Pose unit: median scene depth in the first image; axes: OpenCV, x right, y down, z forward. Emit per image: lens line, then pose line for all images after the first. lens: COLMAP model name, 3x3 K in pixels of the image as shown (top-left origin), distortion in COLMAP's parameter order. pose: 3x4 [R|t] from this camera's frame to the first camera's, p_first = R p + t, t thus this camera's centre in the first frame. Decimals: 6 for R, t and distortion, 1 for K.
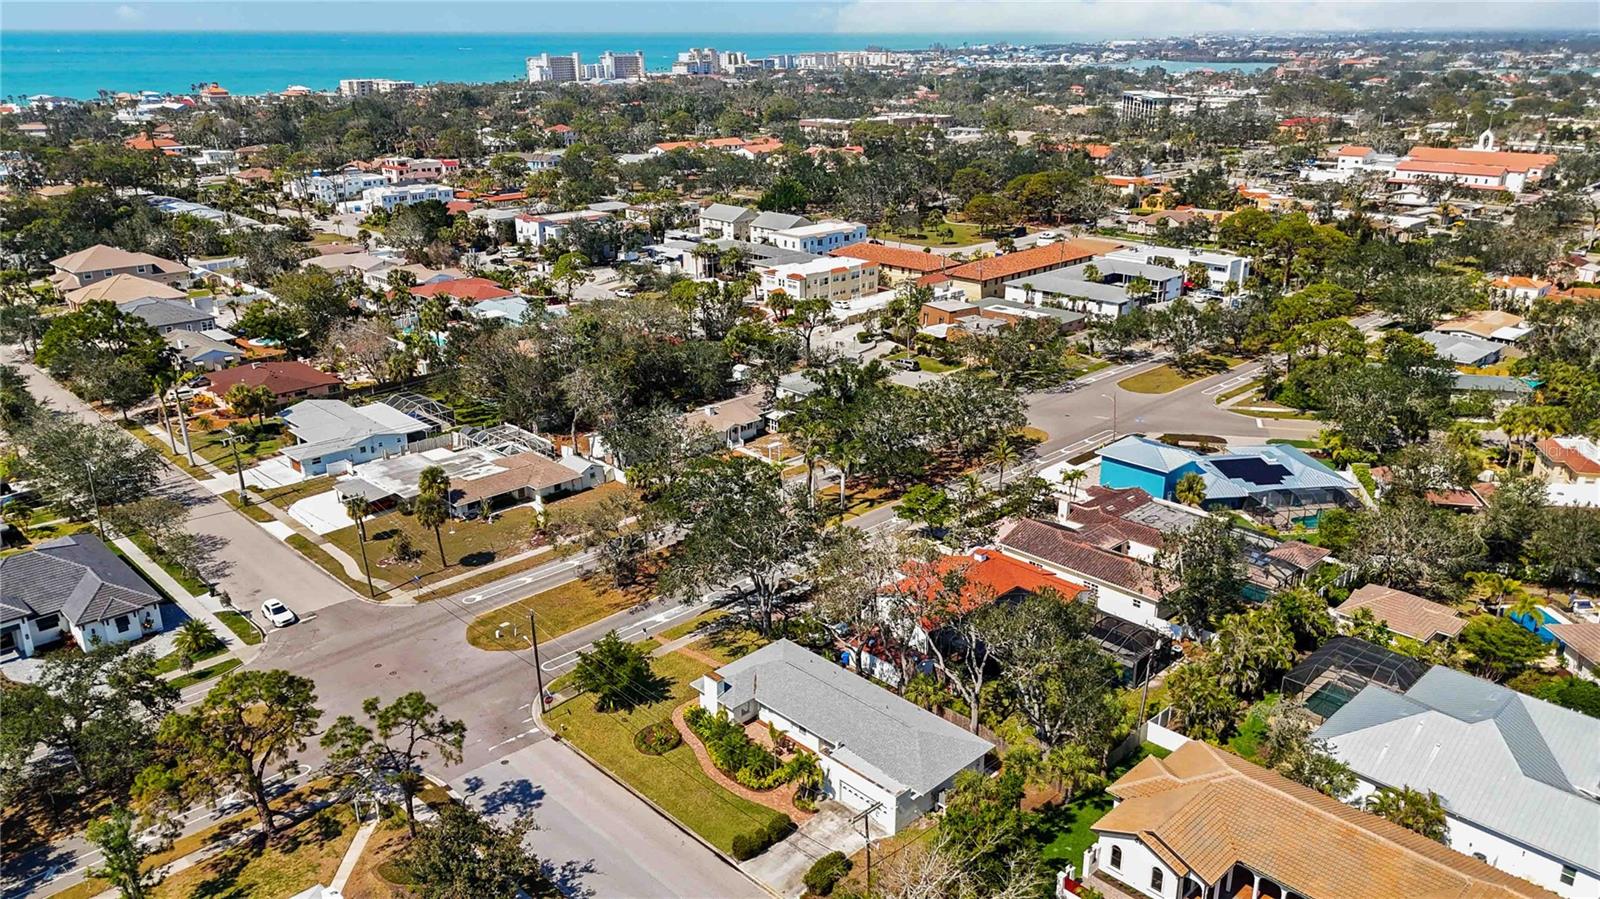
lens RADIAL K [[1172.9, 0, 800.0], [0, 1172.9, 449.5], [0, 0, 1]] dist [0.066167, -0.064100]
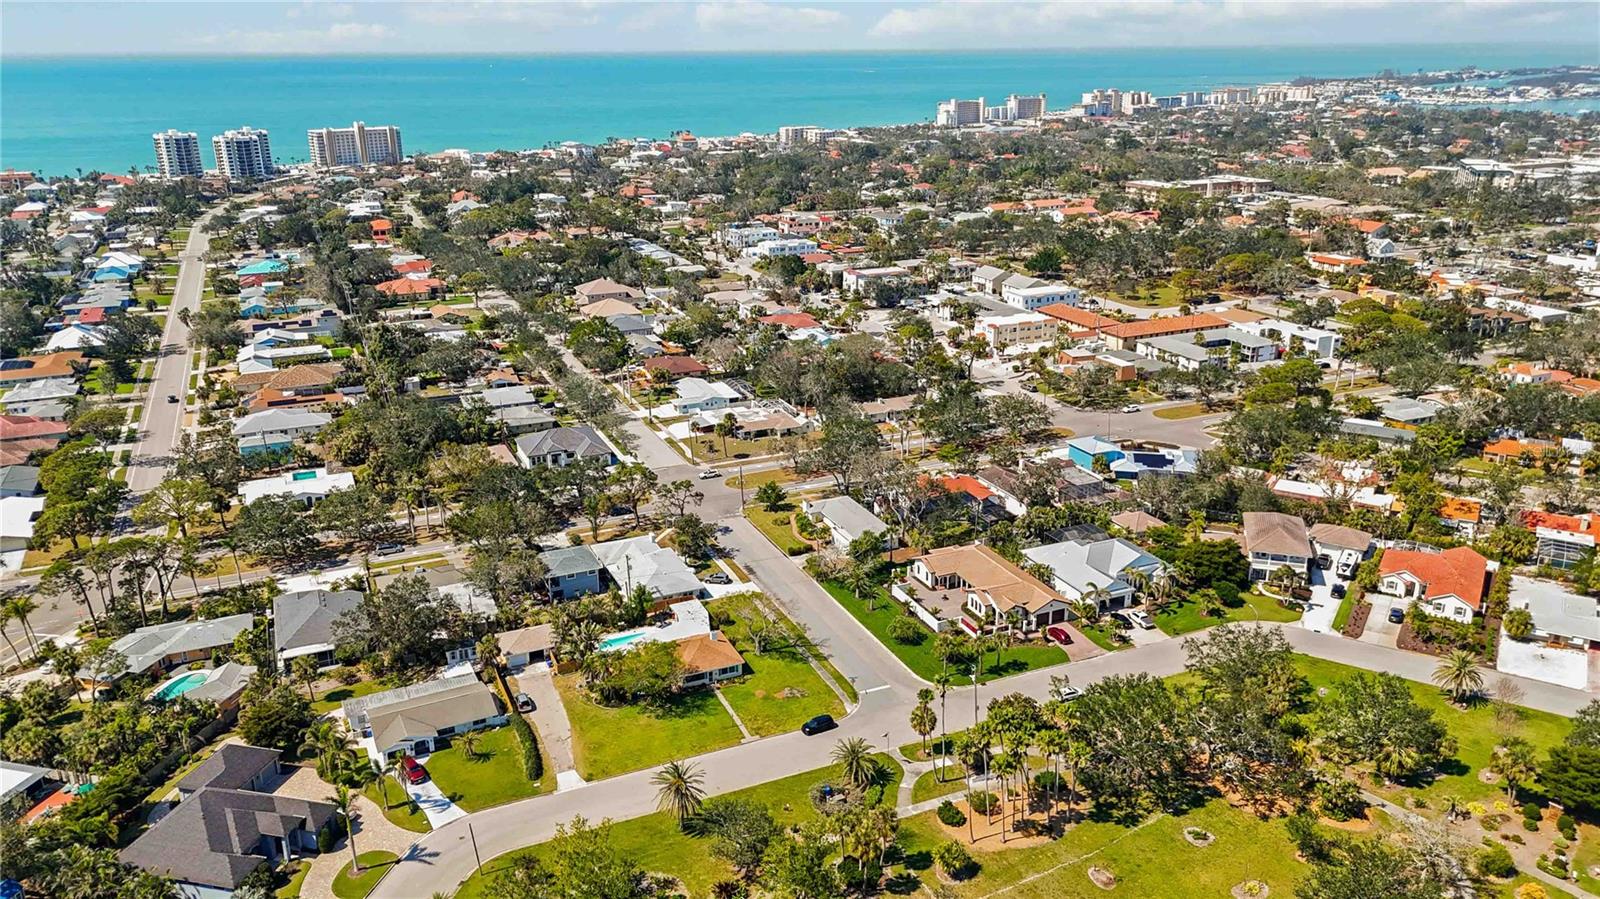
lens RADIAL K [[1172.9, 0, 800.0], [0, 1172.9, 449.5], [0, 0, 1]] dist [0.066167, -0.064100]
pose [[0.937200, 0.106796, -0.332039, 0.392552], [-0.110362, 0.993858, 0.008159, 0.038290], [0.330871, 0.028997, 0.943230, -0.719866]]
